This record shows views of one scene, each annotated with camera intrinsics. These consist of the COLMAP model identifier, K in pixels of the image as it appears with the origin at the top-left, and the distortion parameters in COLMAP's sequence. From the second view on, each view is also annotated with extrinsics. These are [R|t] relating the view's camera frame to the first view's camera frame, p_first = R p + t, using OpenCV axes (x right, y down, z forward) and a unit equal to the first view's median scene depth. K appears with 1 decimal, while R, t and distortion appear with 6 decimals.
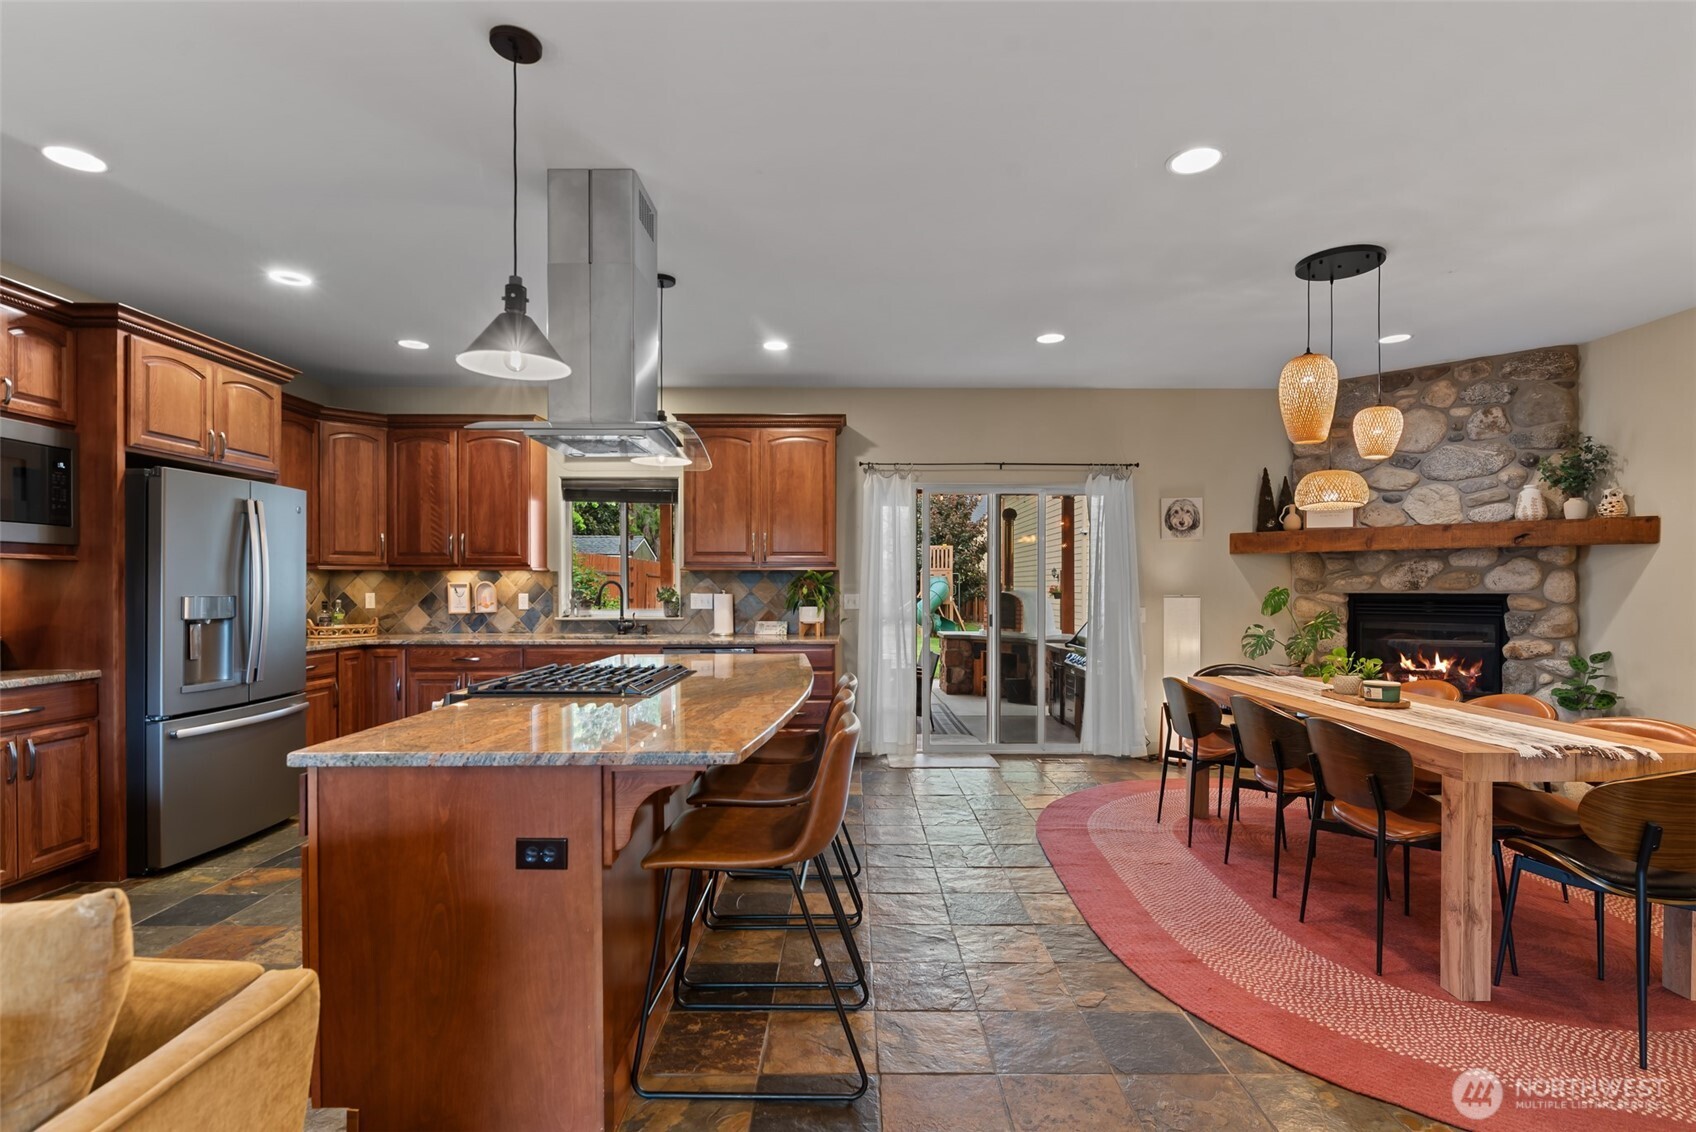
lens RADIAL K [[804.9, 0, 856.9], [0, 804.9, 587.6], [0, 0, 1]] dist [0.002810, -0.000544]
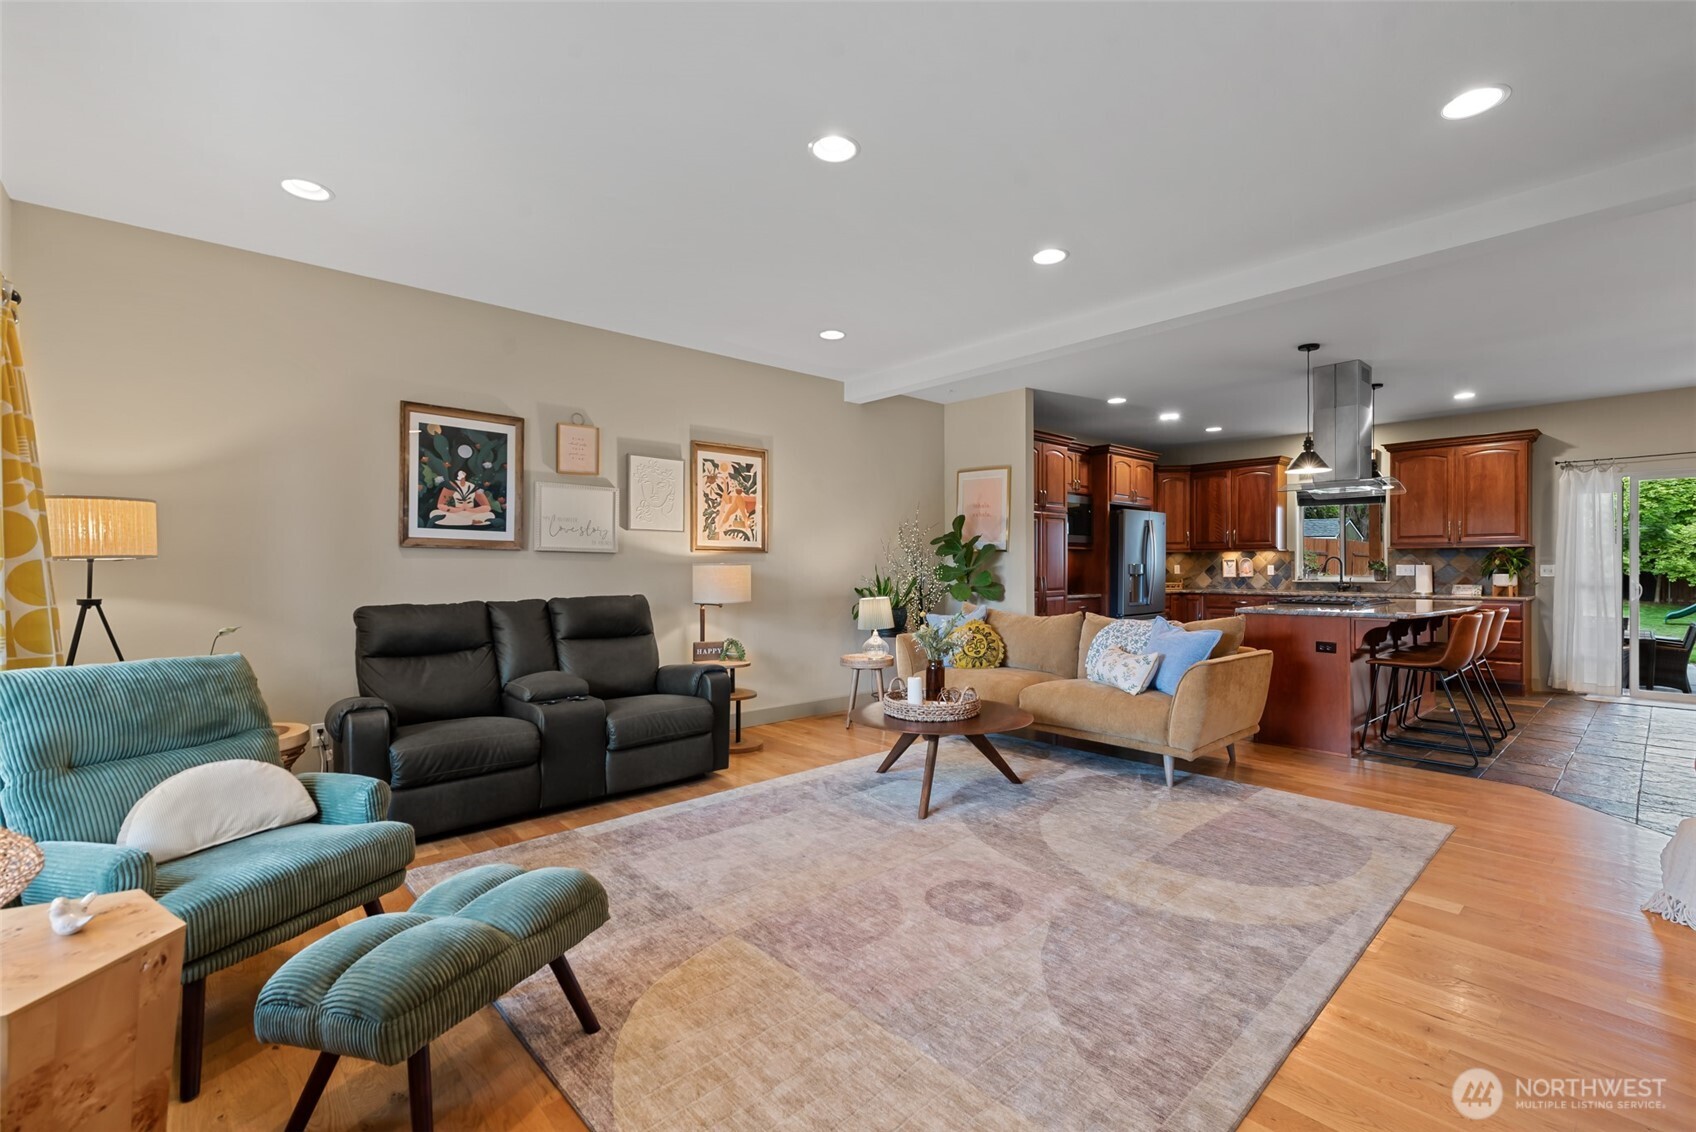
lens RADIAL K [[744.8, 0, 848.6], [0, 744.8, 572.7], [0, 0, 1]] dist [-0.001616, 0.000213]
pose [[0.662036, 0.003545, -0.749464, 0.151276], [-0.000410, 0.999990, 0.004368, 0.017050], [0.749472, -0.002585, 0.662031, -0.653002]]
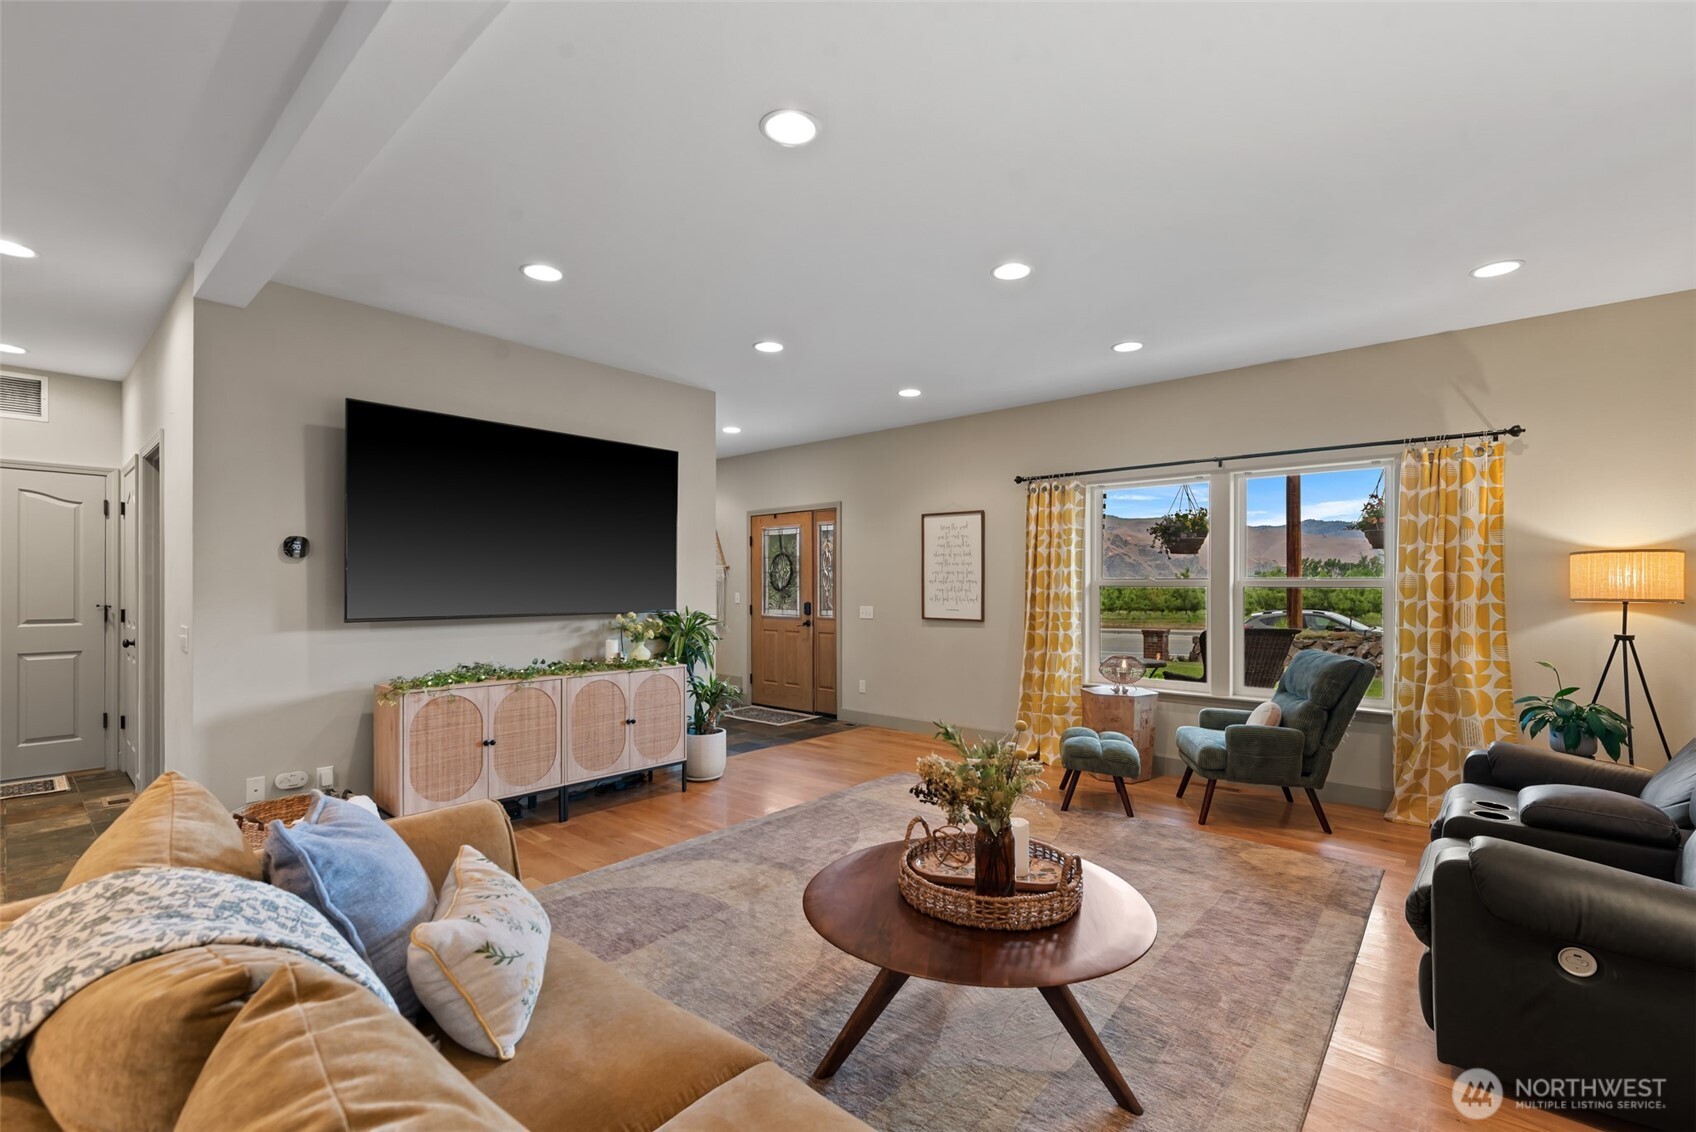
lens RADIAL K [[734.9, 0, 858.1], [0, 734.9, 583.9], [0, 0, 1]] dist [0.004419, -0.000100]
pose [[-0.751374, -0.001115, 0.659876, -0.530790], [-0.000432, 0.999999, 0.001197, -0.005901], [-0.659877, 0.000615, -0.751374, 0.208073]]
